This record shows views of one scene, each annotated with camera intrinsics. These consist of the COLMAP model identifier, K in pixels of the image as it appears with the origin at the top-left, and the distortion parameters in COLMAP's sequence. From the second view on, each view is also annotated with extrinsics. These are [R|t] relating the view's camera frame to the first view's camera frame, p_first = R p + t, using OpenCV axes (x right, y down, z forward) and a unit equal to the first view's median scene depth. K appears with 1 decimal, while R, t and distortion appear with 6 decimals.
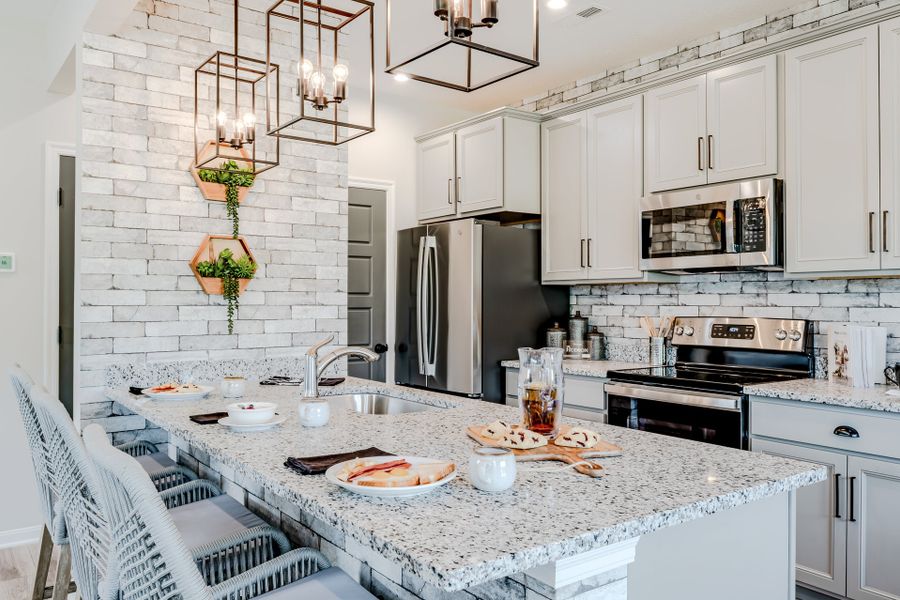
lens RADIAL K [[701.2, 0, 449.2], [0, 701.2, 280.3], [0, 0, 1]] dist [0.003177, 0.001973]
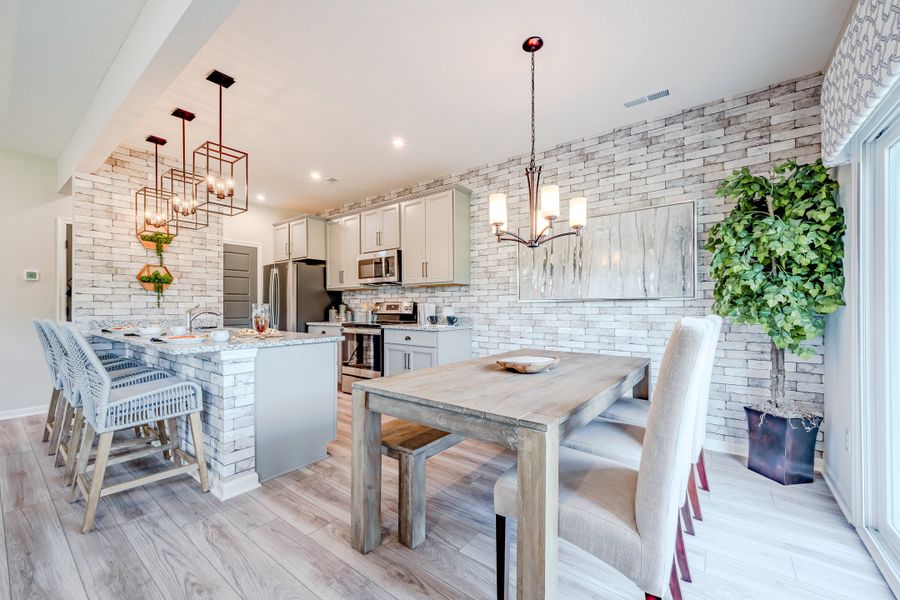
lens RADIAL K [[355.0, 0, 450.0], [0, 355.0, 300.0], [0, 0, 1]] dist [0.000324, -0.000093]
pose [[0.957712, 0.000753, 0.287727, 0.255961], [-0.004087, 0.999931, 0.010987, 0.033379], [-0.287699, -0.011699, 0.957649, -0.371910]]
